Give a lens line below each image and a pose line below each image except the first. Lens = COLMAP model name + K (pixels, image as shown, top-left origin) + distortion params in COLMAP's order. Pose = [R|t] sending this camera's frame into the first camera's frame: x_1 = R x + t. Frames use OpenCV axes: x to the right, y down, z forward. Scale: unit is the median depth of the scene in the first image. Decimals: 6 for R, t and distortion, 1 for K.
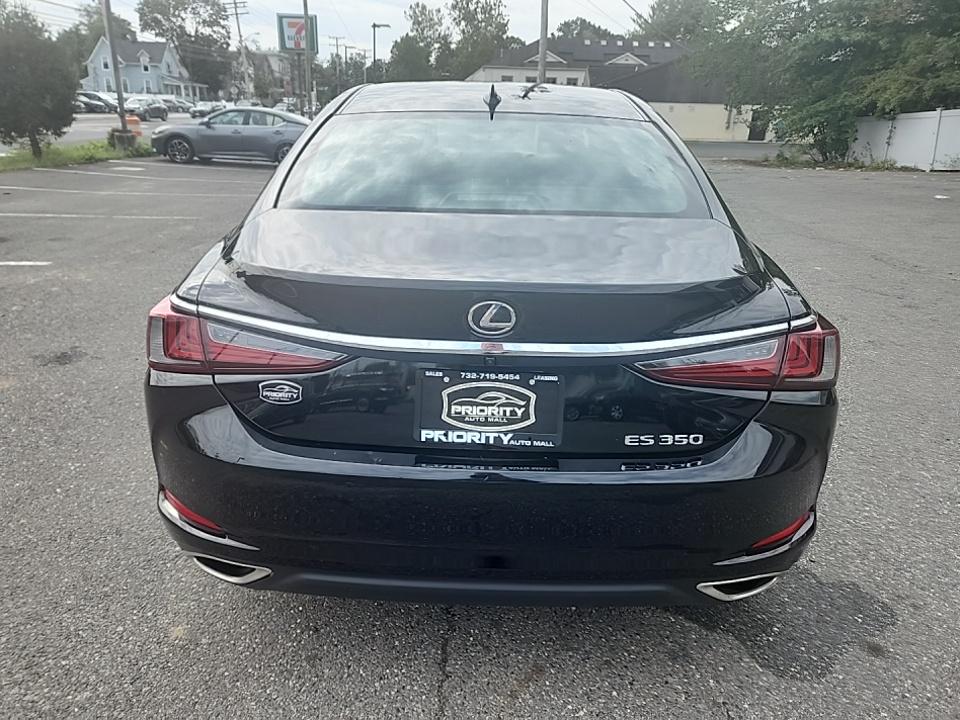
lens RADIAL K [[650.3, 0, 476.5], [0, 650.3, 354.8], [0, 0, 1]] dist [0.061704, -0.049385]
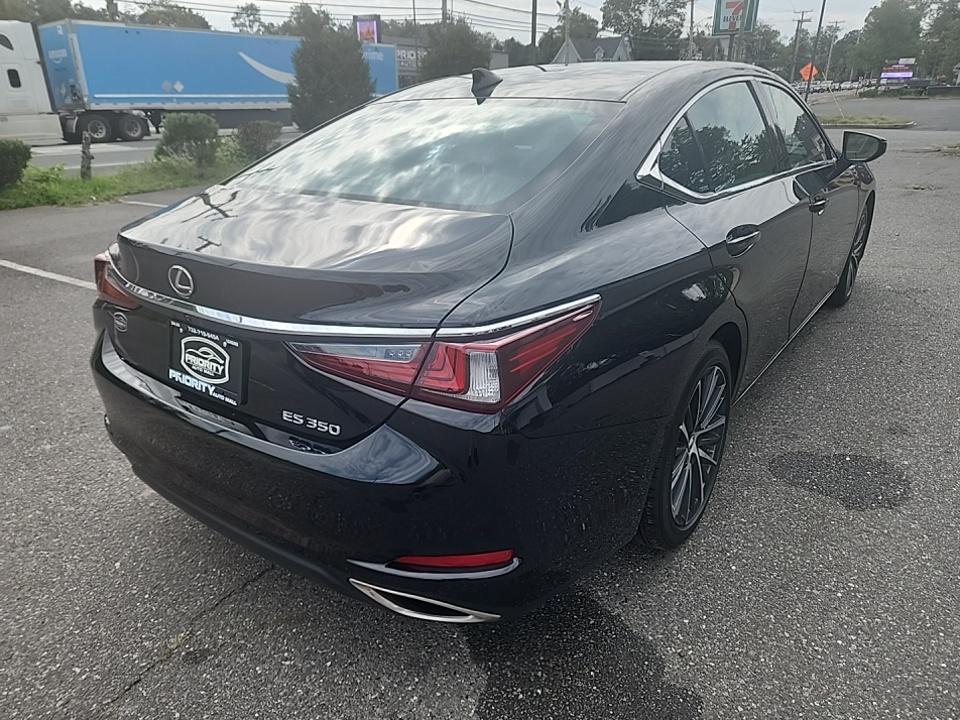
lens RADIAL K [[650.3, 0, 471.9], [0, 650.3, 354.2], [0, 0, 1]] dist [0.061704, -0.049385]
pose [[0.818052, 0.171996, -0.548824, 1.025046], [-0.162574, 0.984473, 0.066198, -0.082722], [0.551689, 0.035071, 0.833312, 0.283786]]
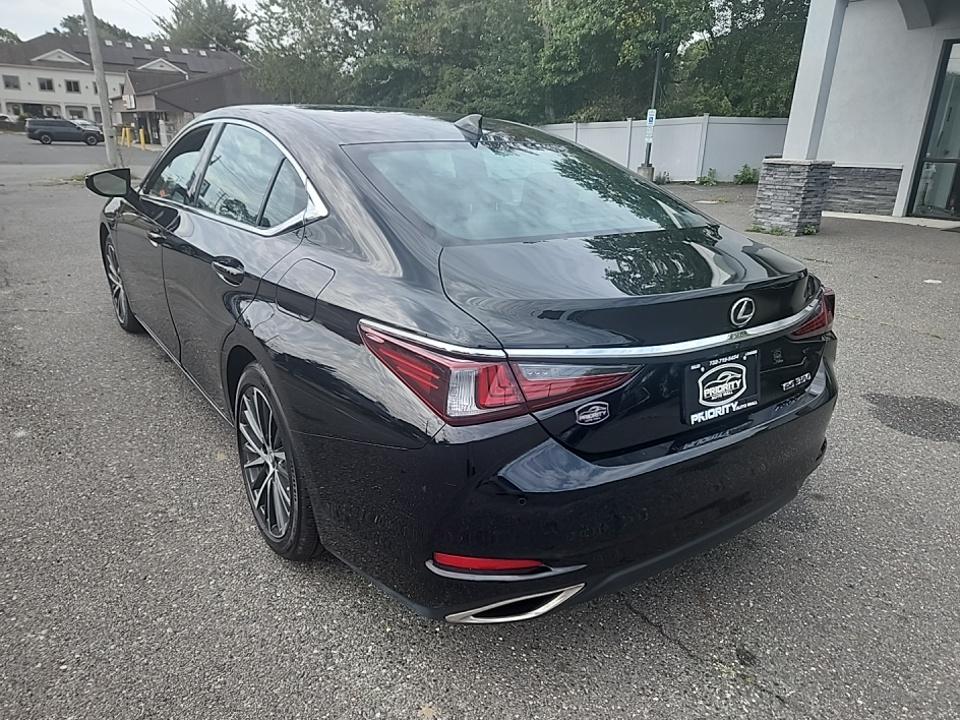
lens RADIAL K [[650.3, 0, 485.6], [0, 650.3, 367.1], [0, 0, 1]] dist [0.061704, -0.049385]
pose [[0.800436, -0.195538, 0.566627, -1.032785], [0.195358, 0.978783, 0.061801, -0.117322], [-0.566689, 0.061228, 0.821654, 0.217036]]
